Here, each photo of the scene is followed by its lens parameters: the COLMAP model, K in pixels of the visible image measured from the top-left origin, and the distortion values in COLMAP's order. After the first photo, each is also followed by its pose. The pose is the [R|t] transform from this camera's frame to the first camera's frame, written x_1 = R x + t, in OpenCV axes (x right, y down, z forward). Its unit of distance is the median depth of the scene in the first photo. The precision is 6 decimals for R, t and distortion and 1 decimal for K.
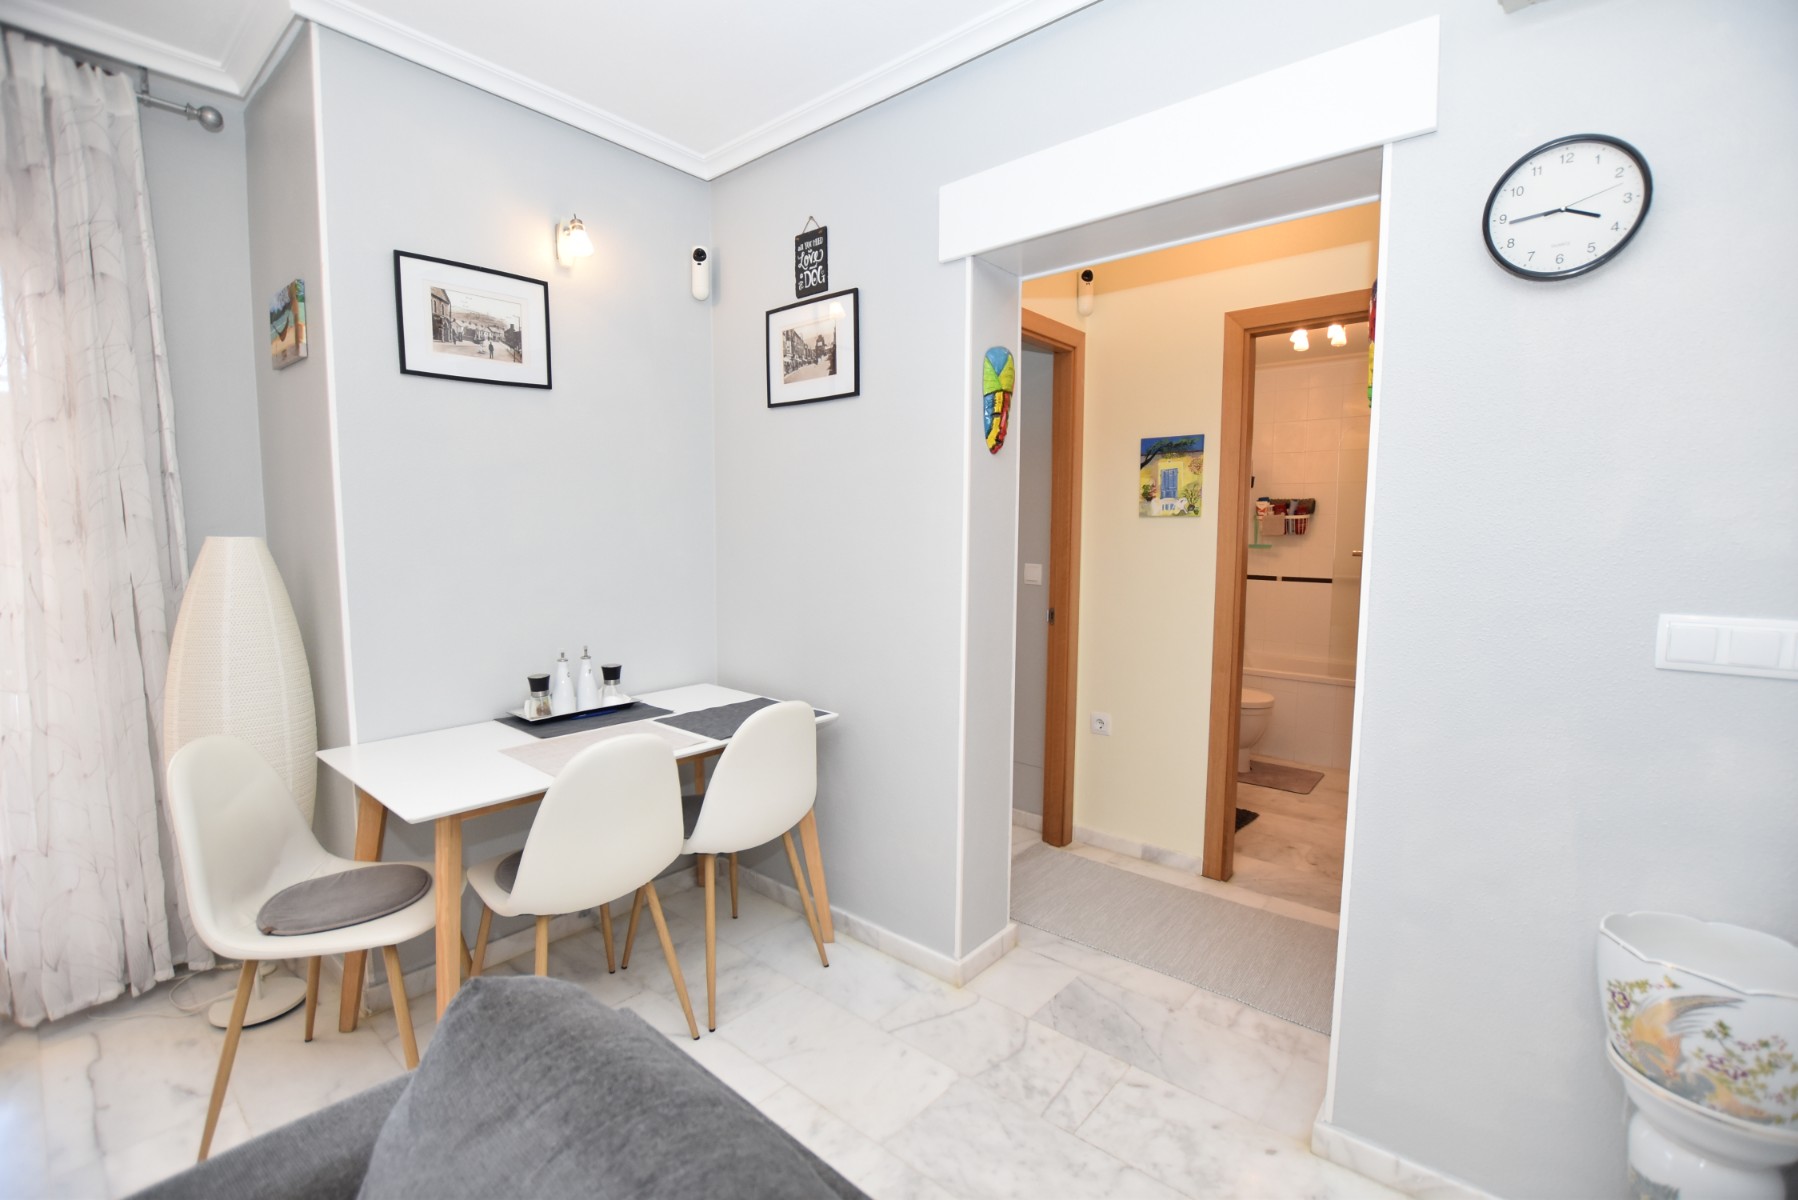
lens RADIAL K [[791.4, 0, 902.9], [0, 791.4, 619.0], [0, 0, 1]] dist [-0.035684, 0.006203]
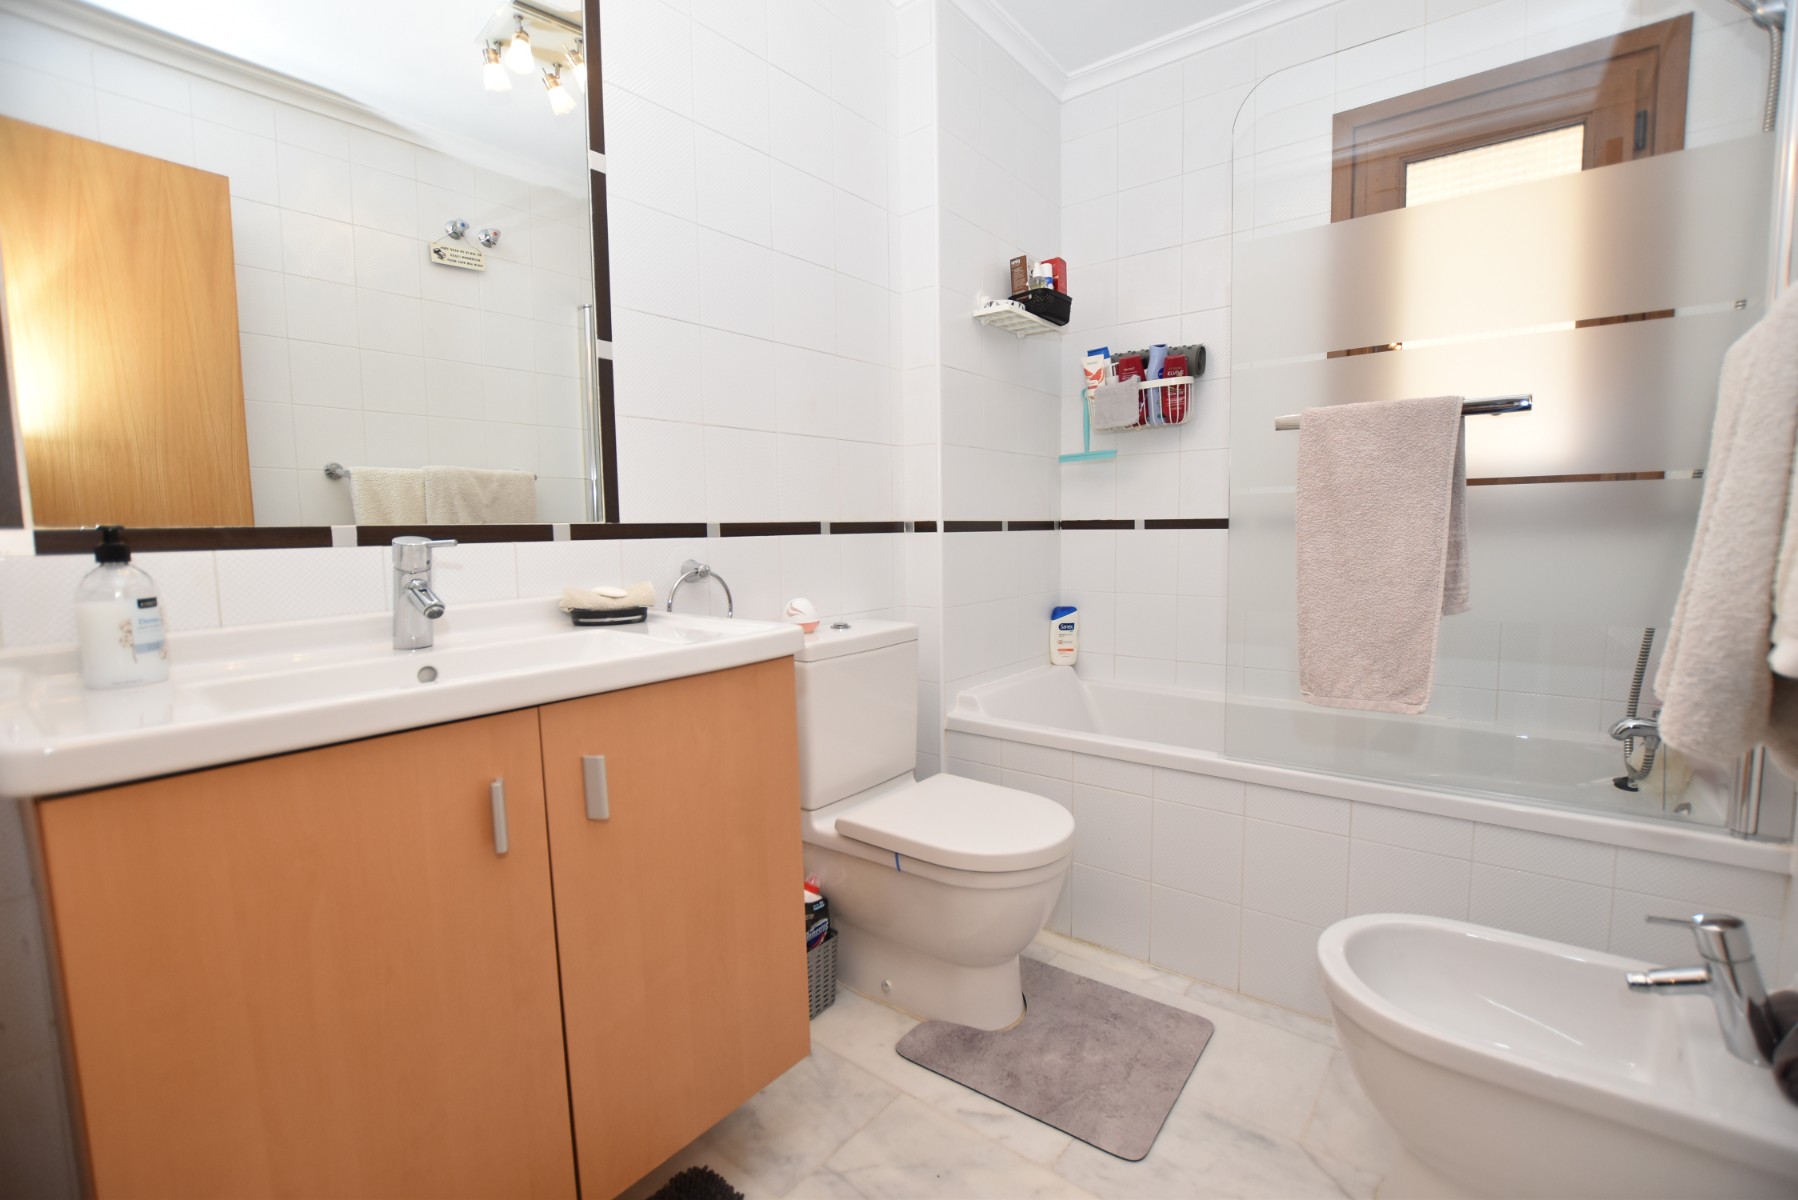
lens RADIAL K [[791.4, 0, 905.0], [0, 791.4, 616.6], [0, 0, 1]] dist [-0.035684, 0.006203]
pose [[0.999281, -0.029793, 0.023469, 0.332798], [0.029015, 0.999040, 0.032820, -0.015899], [-0.024424, -0.032115, 0.999186, 0.539744]]
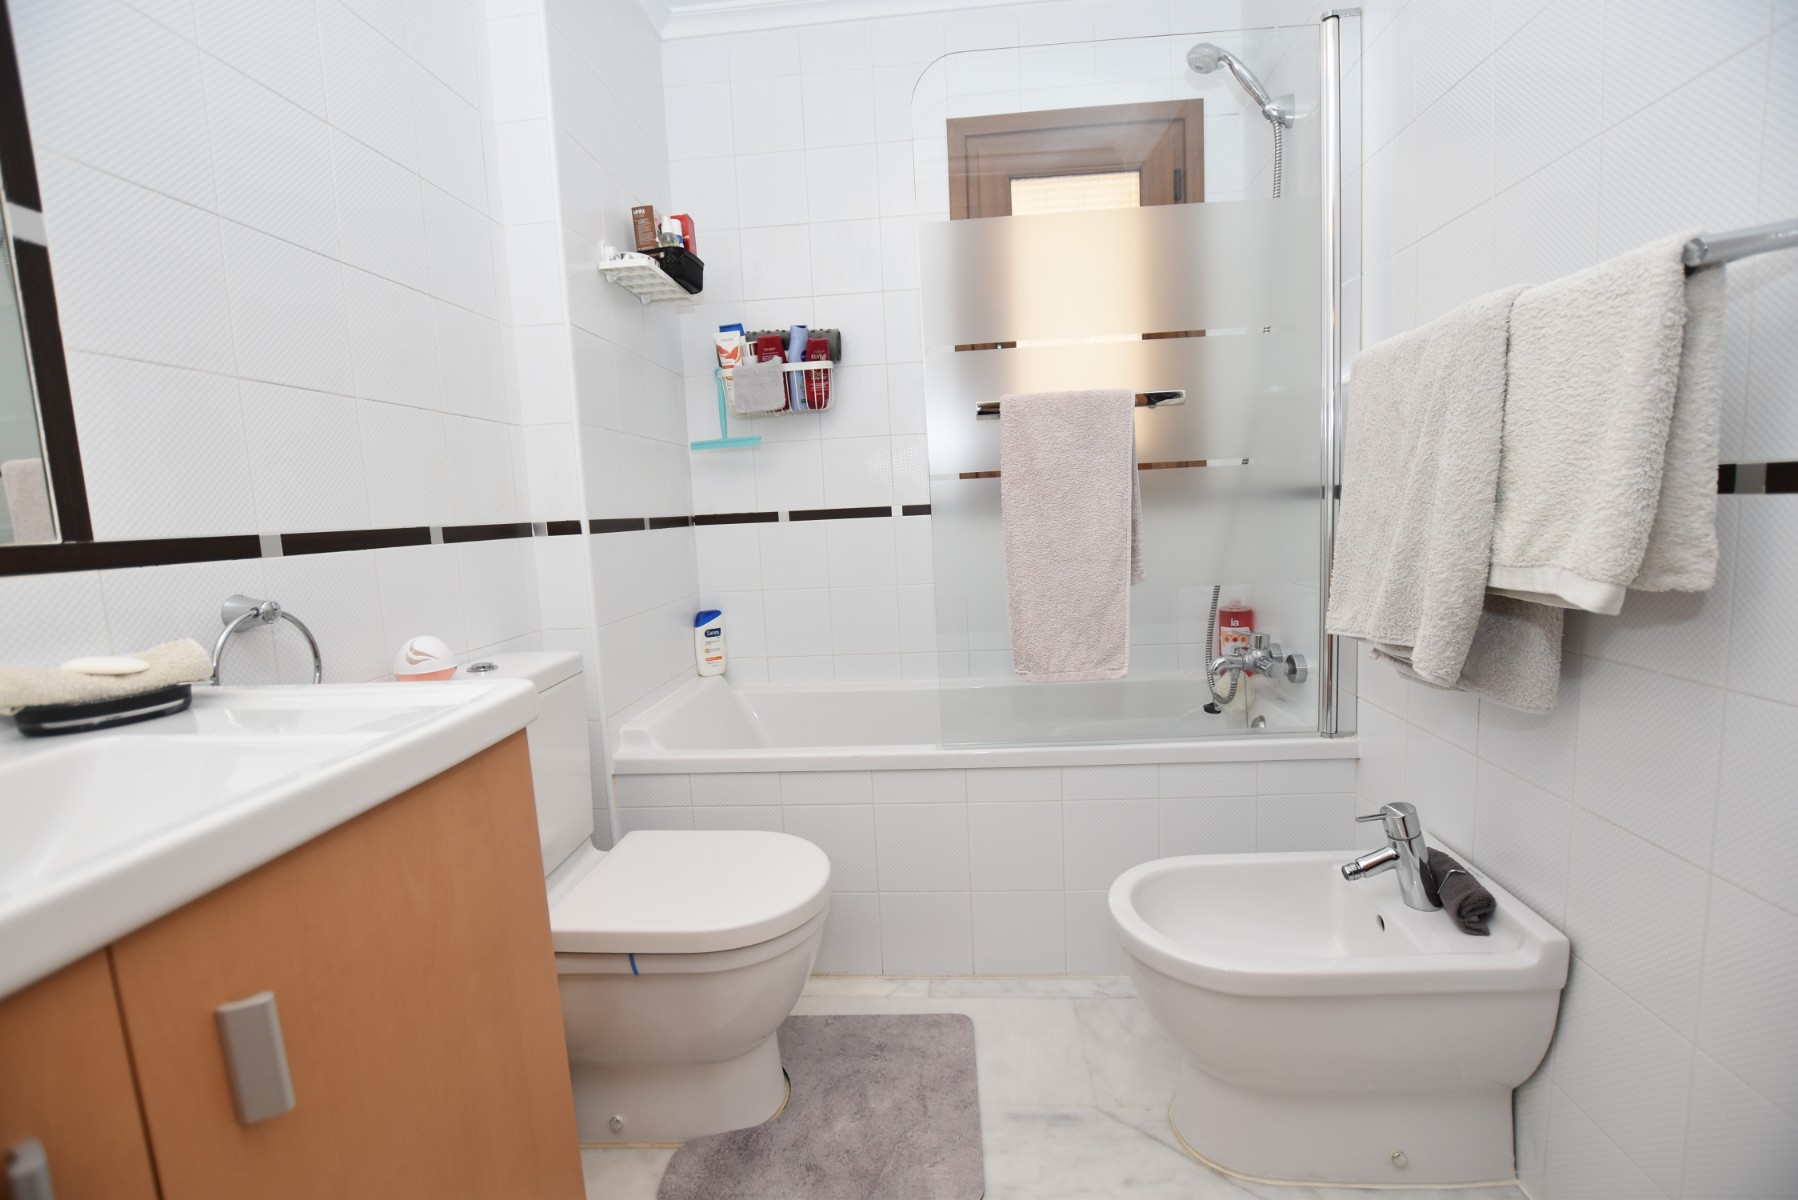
lens RADIAL K [[791.4, 0, 905.2], [0, 791.4, 612.6], [0, 0, 1]] dist [-0.035684, 0.006203]
pose [[0.813680, -0.126816, 0.567311, 0.280332], [0.103422, 0.991926, 0.073398, -0.023486], [-0.572038, -0.001050, 0.820226, 0.606921]]
